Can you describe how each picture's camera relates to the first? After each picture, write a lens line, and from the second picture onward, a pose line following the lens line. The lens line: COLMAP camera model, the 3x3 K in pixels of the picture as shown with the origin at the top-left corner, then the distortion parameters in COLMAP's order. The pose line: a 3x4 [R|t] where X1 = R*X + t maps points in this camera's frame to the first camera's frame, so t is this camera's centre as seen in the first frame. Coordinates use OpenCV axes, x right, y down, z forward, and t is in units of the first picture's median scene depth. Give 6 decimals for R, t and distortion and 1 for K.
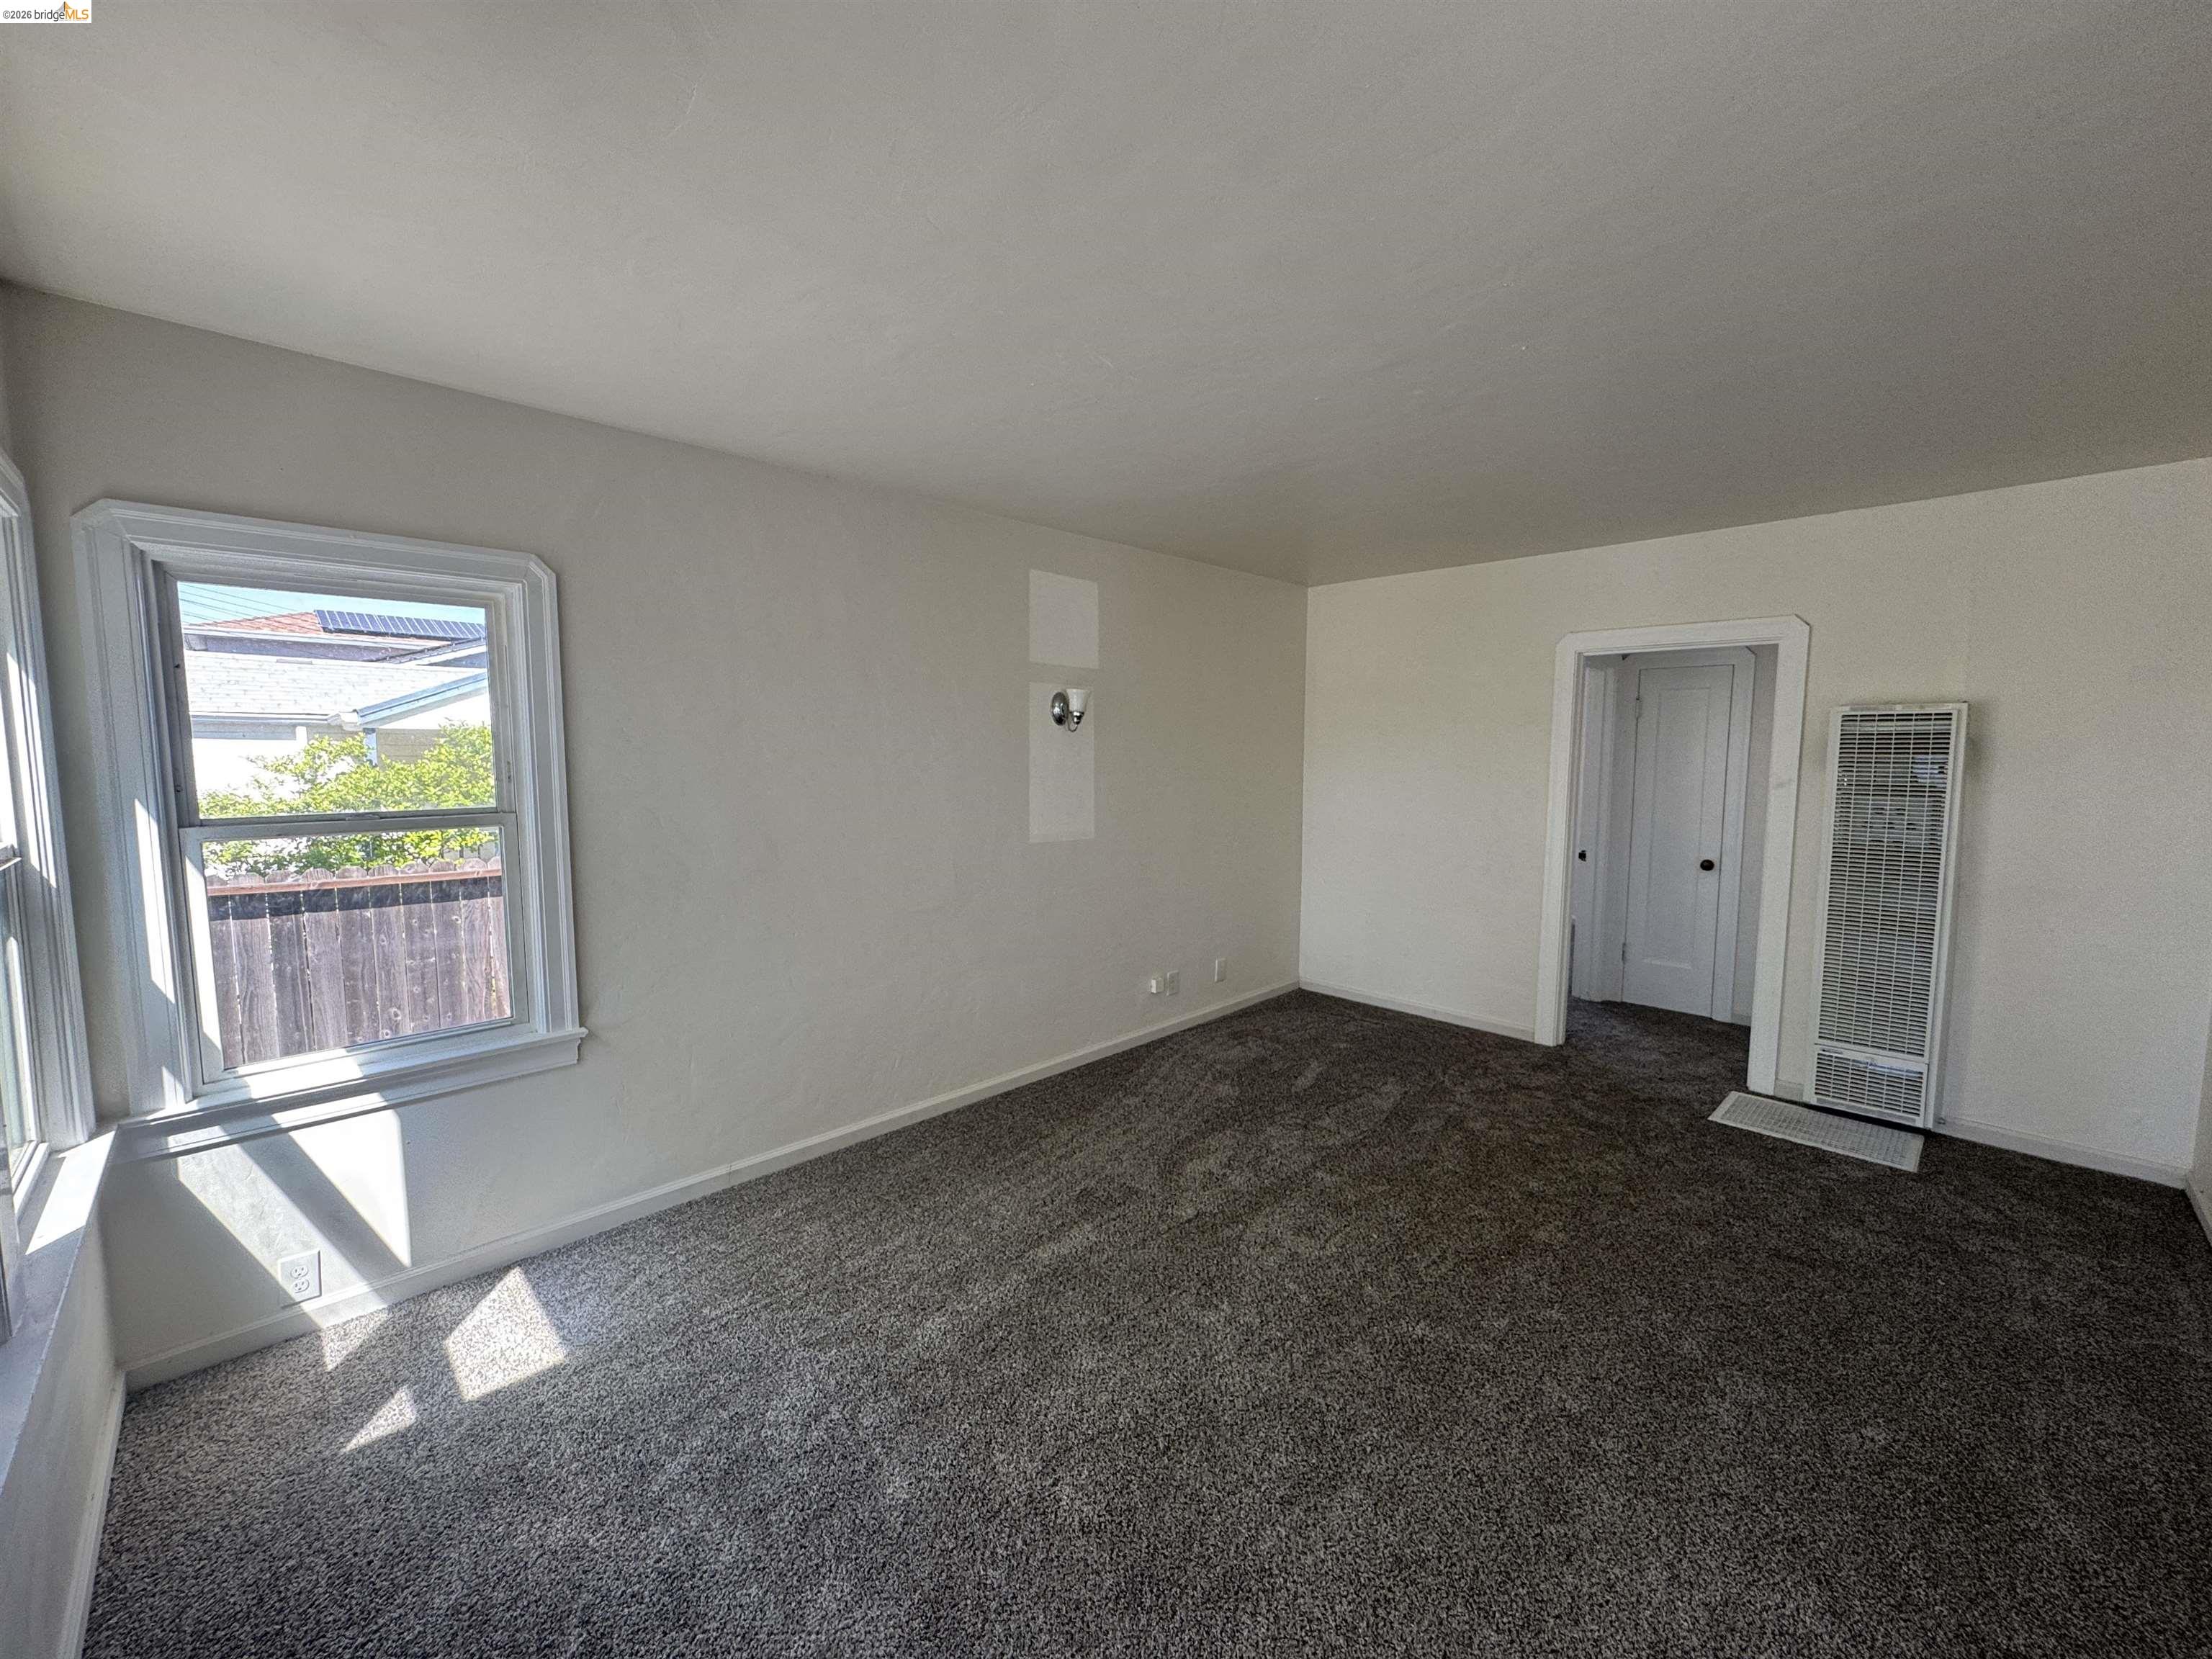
lens RADIAL K [[885.5, 0, 1102.2], [0, 885.5, 829.9], [0, 0, 1]] dist [-0.003090, 0.000992]
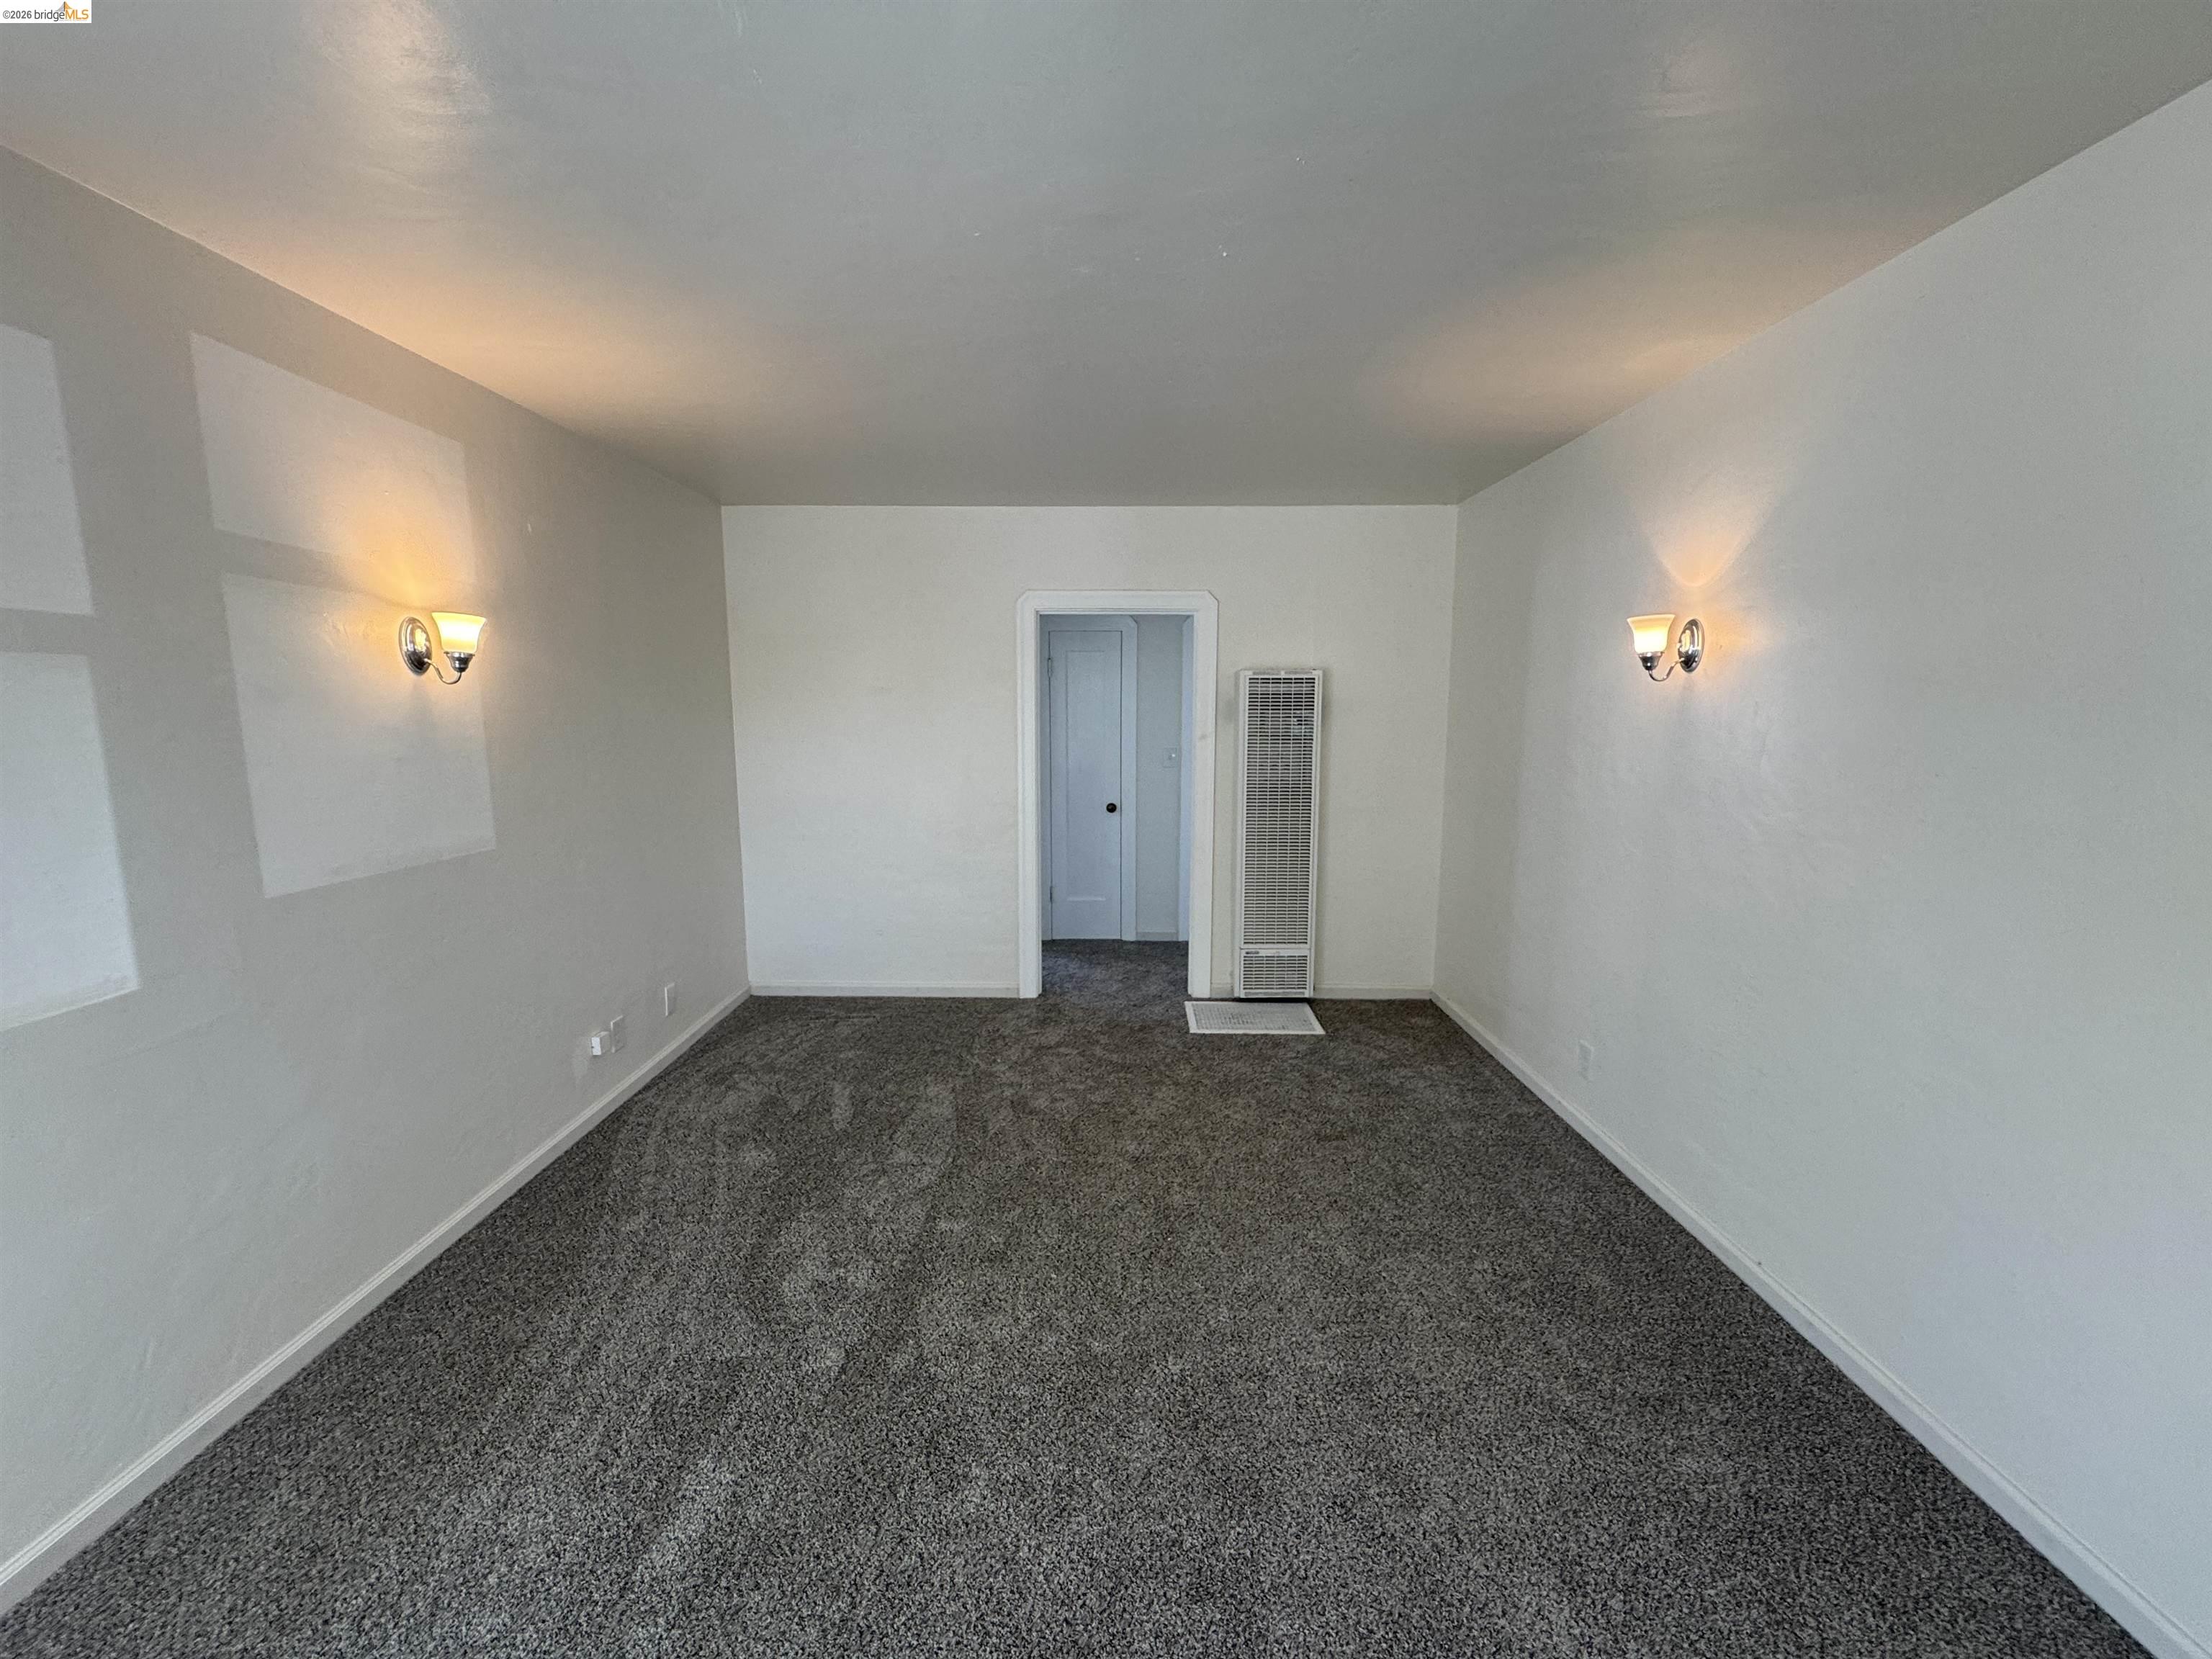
lens RADIAL K [[885.5, 0, 1104.3], [0, 885.5, 828.3], [0, 0, 1]] dist [-0.003090, 0.000992]
pose [[0.707409, -0.101754, 0.699442, -0.205134], [0.065911, 0.994768, 0.078055, -0.039444], [-0.703725, -0.009116, 0.710414, 0.330906]]
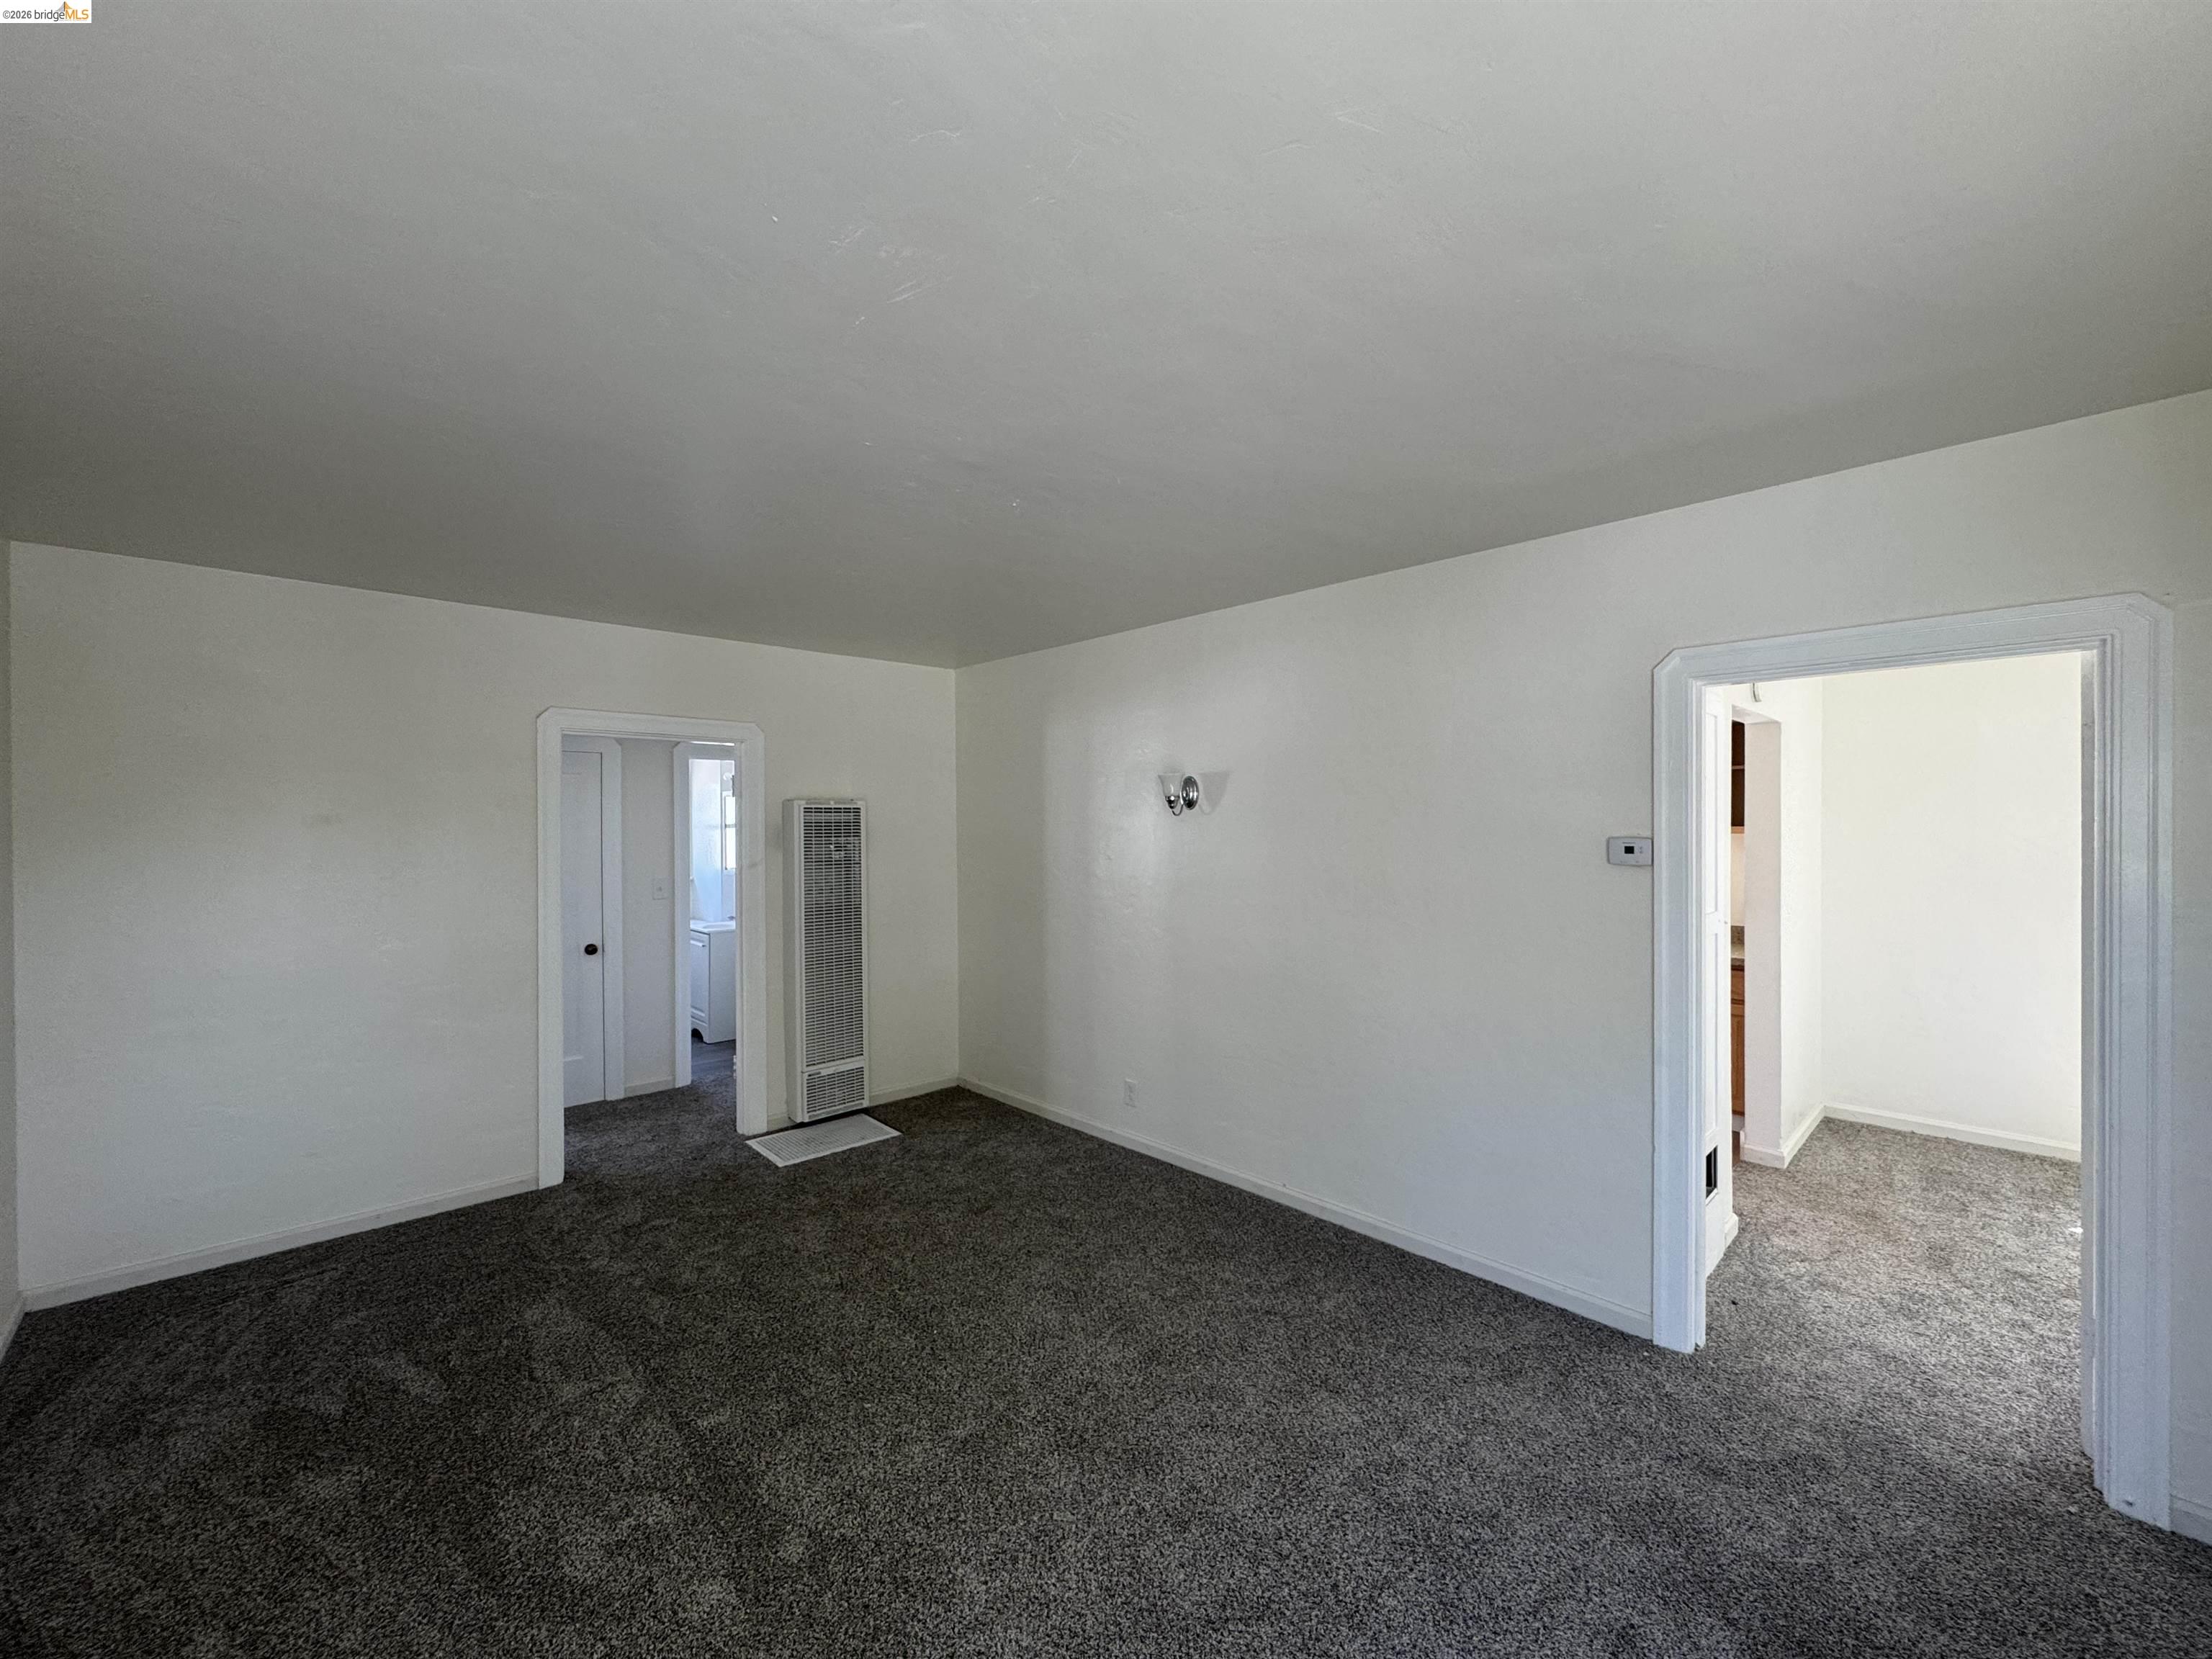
lens RADIAL K [[885.5, 0, 1104.3], [0, 885.5, 829.4], [0, 0, 1]] dist [-0.003090, 0.000992]
pose [[0.017723, -0.012015, 0.999771, -0.512801], [0.095764, 0.995351, 0.010265, -0.084062], [-0.995246, 0.095560, 0.018791, 0.655443]]
